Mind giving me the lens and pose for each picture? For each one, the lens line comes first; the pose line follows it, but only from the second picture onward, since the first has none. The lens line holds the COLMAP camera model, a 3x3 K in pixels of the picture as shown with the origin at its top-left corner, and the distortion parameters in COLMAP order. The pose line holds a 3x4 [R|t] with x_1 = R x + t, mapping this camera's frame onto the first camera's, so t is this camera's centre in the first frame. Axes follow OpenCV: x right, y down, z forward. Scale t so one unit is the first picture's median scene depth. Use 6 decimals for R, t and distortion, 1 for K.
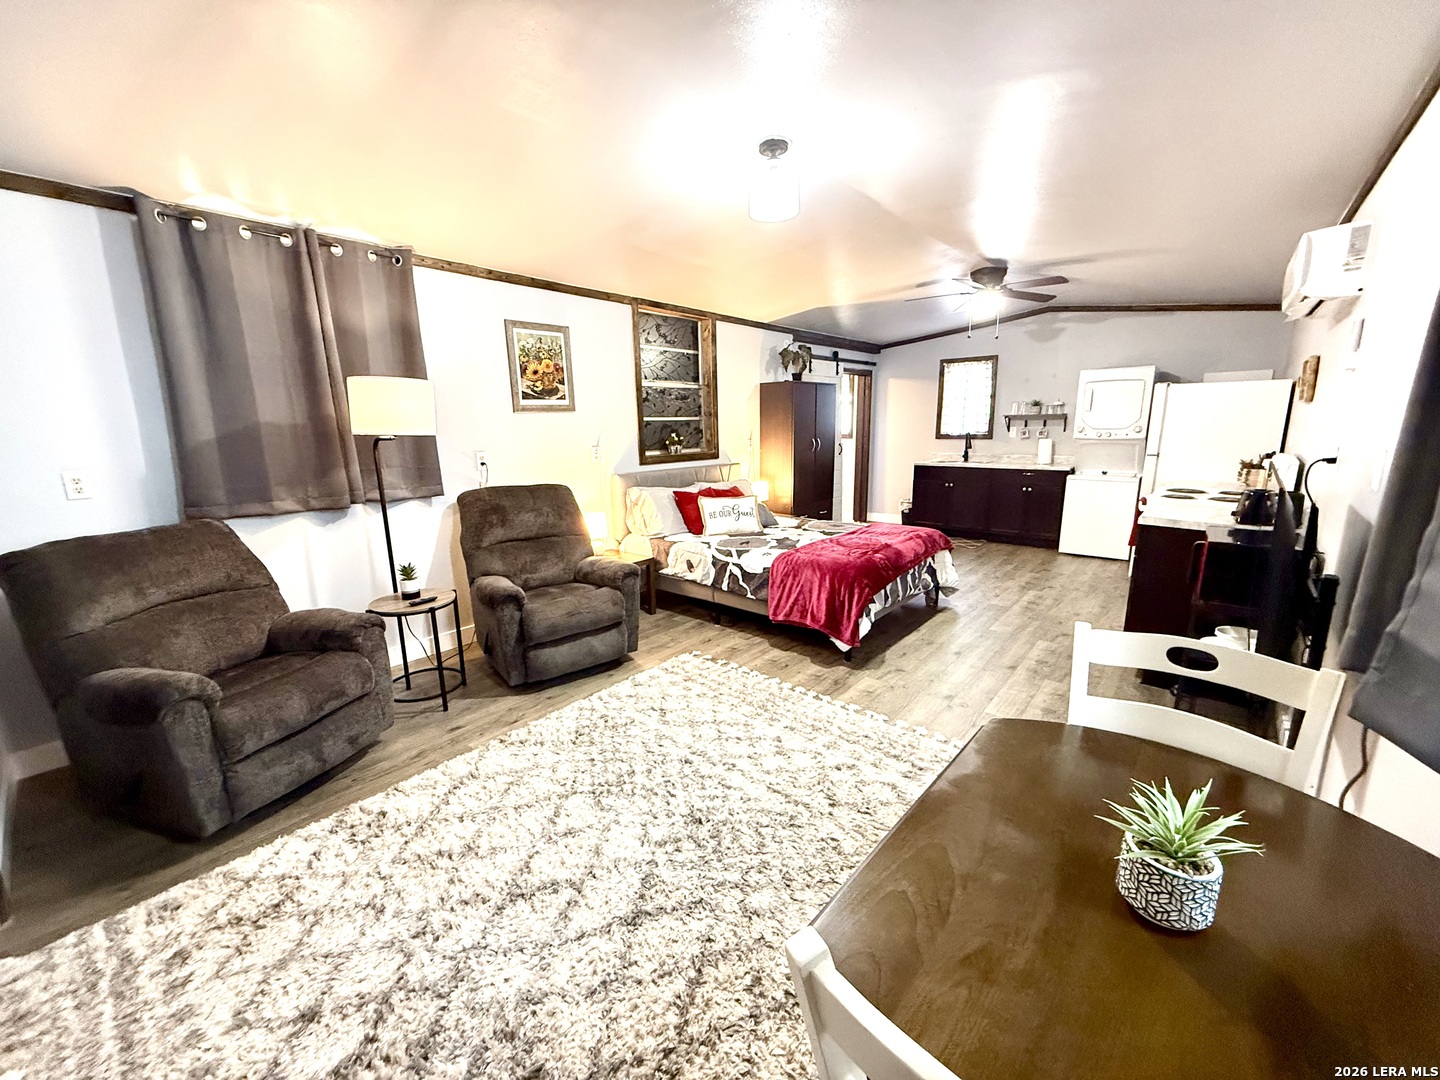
lens RADIAL K [[570.7, 0, 714.6], [0, 570.7, 543.9], [0, 0, 1]] dist [0.000994, -0.000838]
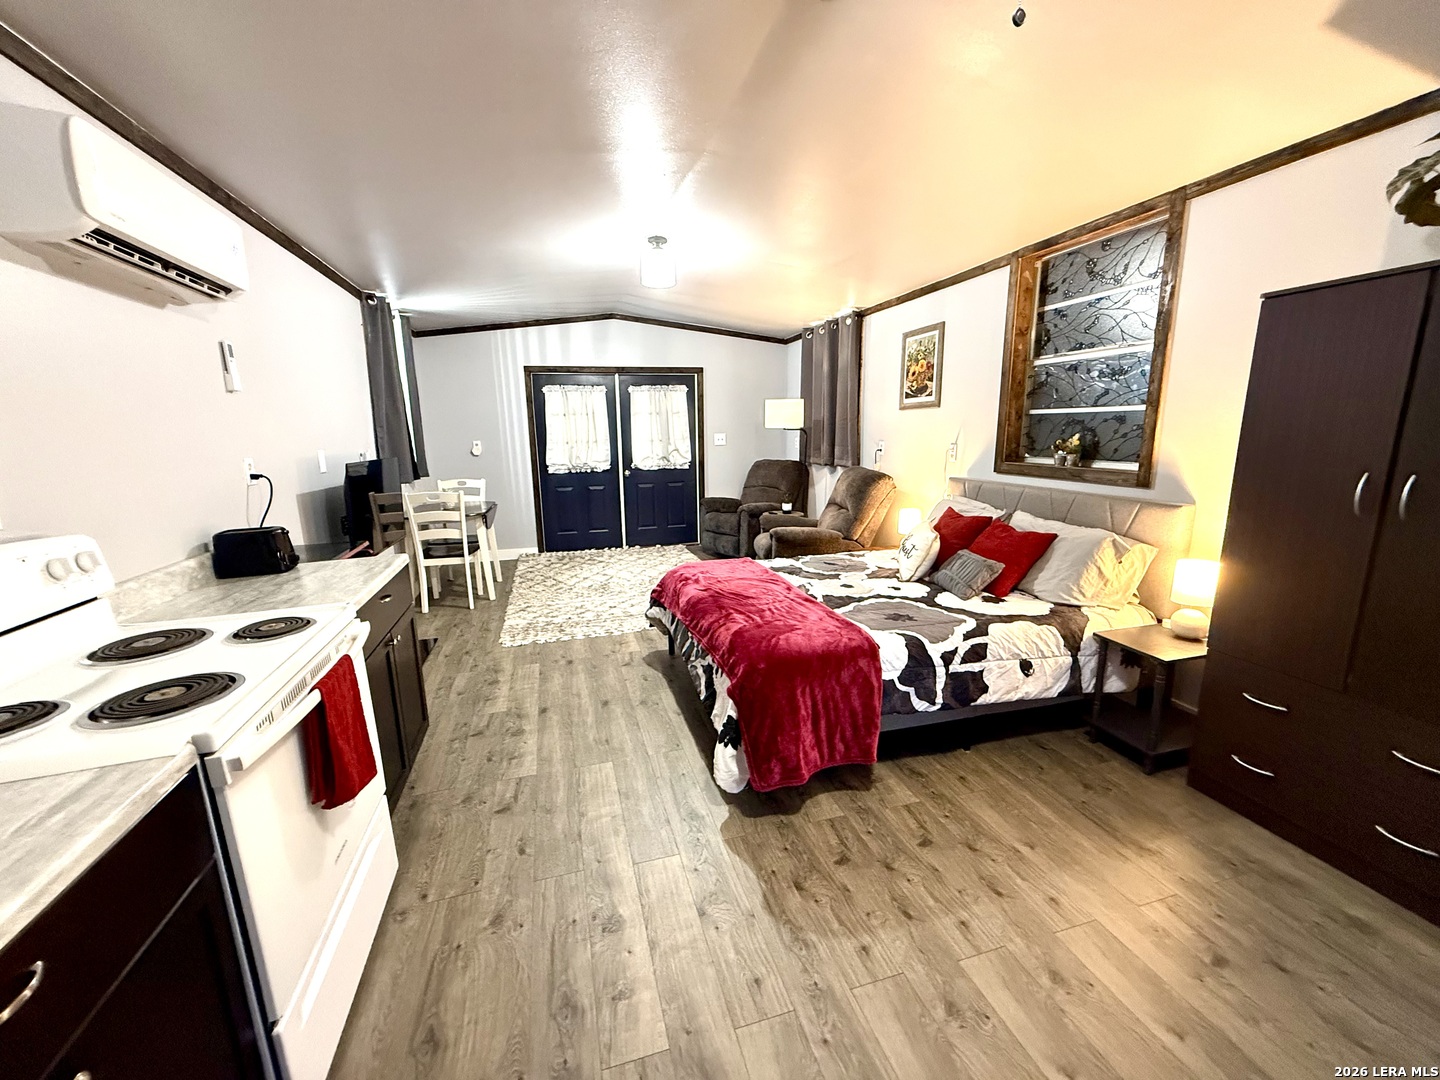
lens RADIAL K [[570.7, 0, 714.0], [0, 570.7, 541.4], [0, 0, 1]] dist [0.000994, -0.000838]
pose [[-0.546996, 0.192038, -0.814811, 0.843124], [-0.146642, 0.936302, 0.319115, -0.280718], [0.824192, 0.294040, -0.483993, 1.263496]]
